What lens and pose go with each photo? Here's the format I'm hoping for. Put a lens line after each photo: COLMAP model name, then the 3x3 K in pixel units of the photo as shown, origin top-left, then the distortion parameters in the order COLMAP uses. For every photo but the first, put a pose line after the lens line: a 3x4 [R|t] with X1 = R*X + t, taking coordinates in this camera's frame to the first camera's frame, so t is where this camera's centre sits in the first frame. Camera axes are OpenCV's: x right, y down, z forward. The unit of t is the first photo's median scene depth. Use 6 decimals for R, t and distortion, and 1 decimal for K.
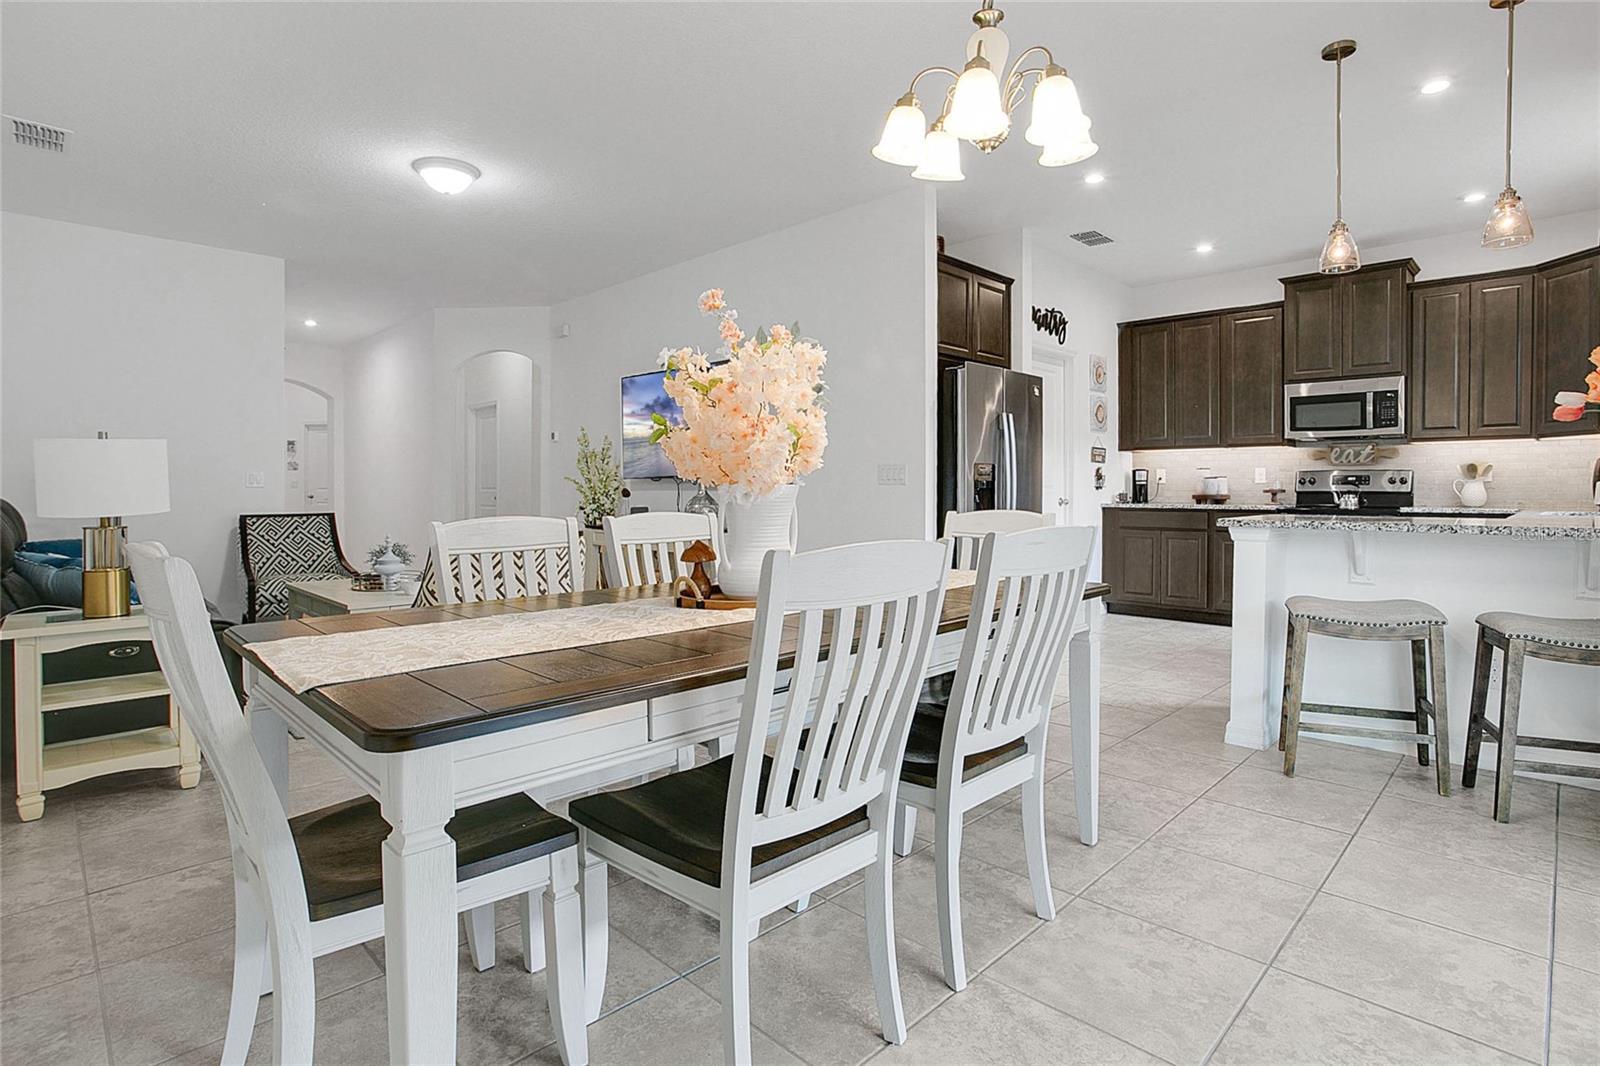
lens RADIAL K [[795.9, 0, 796.5], [0, 795.9, 481.4], [0, 0, 1]] dist [-0.000901, 0.000487]
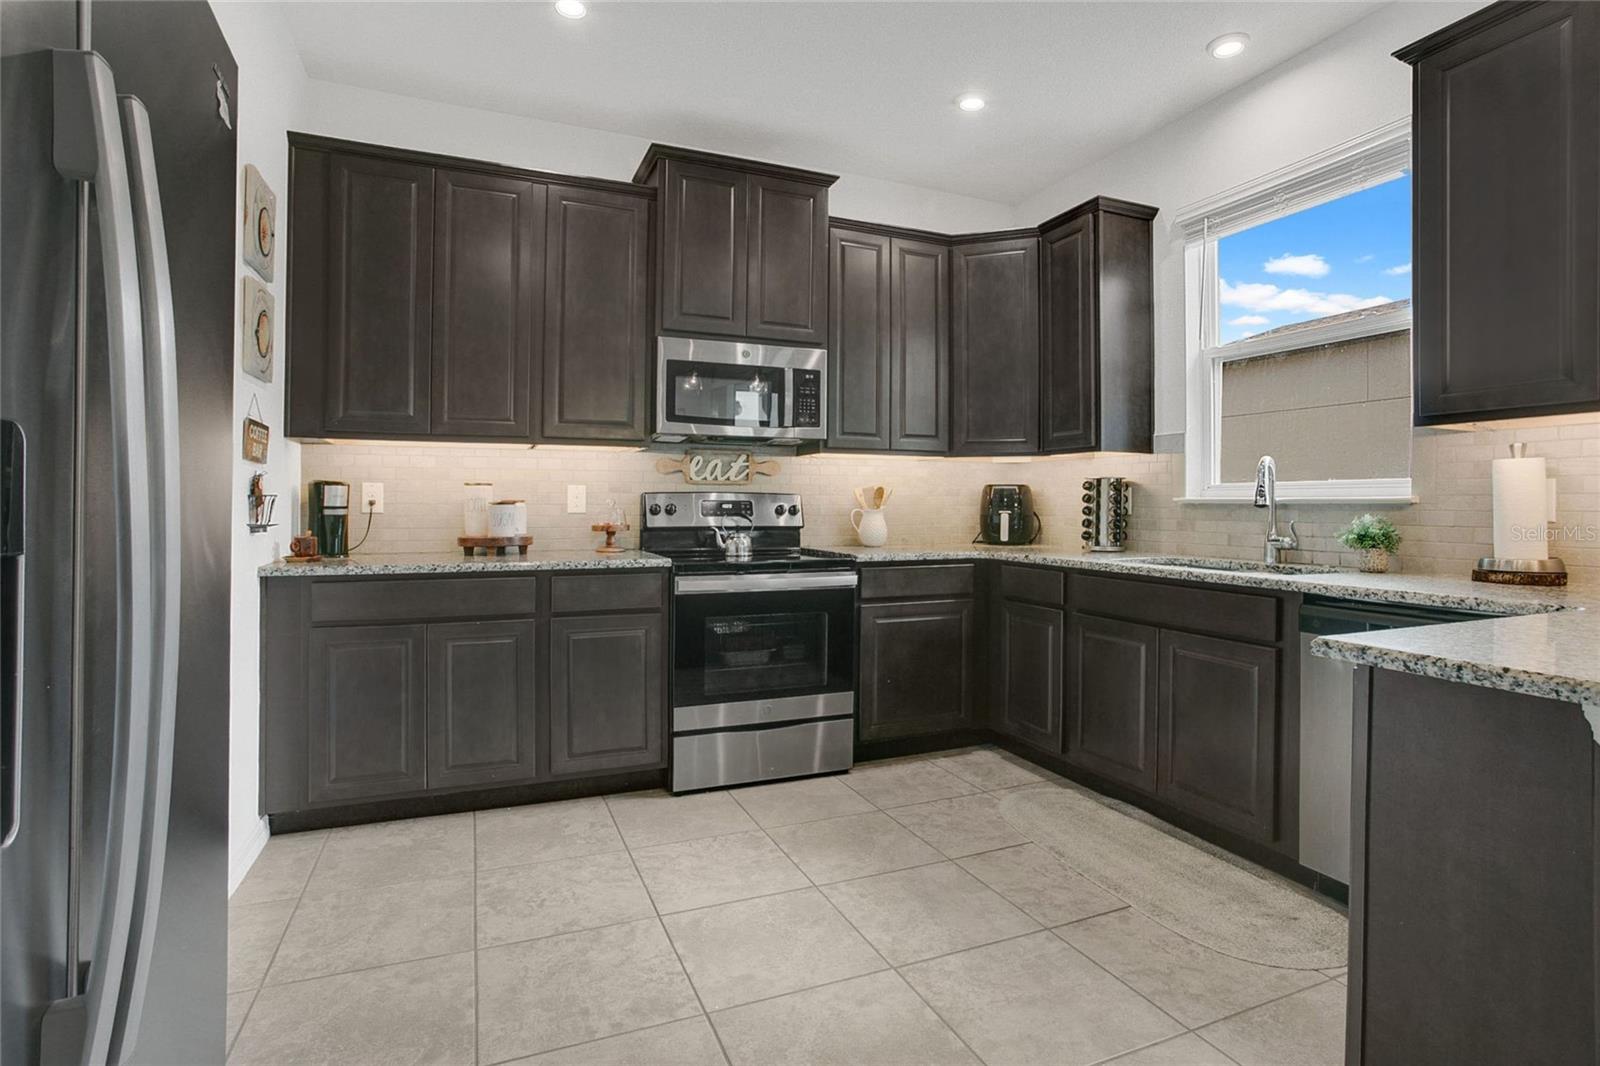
lens RADIAL K [[796.2, 0, 846.4], [0, 796.2, 498.1], [0, 0, 1]] dist [-0.028268, 0.000171]
pose [[0.314296, 0.004035, 0.949316, 0.133057], [-0.010370, 0.999946, -0.000817, -0.010139], [-0.949268, -0.009587, 0.314321, 0.704879]]
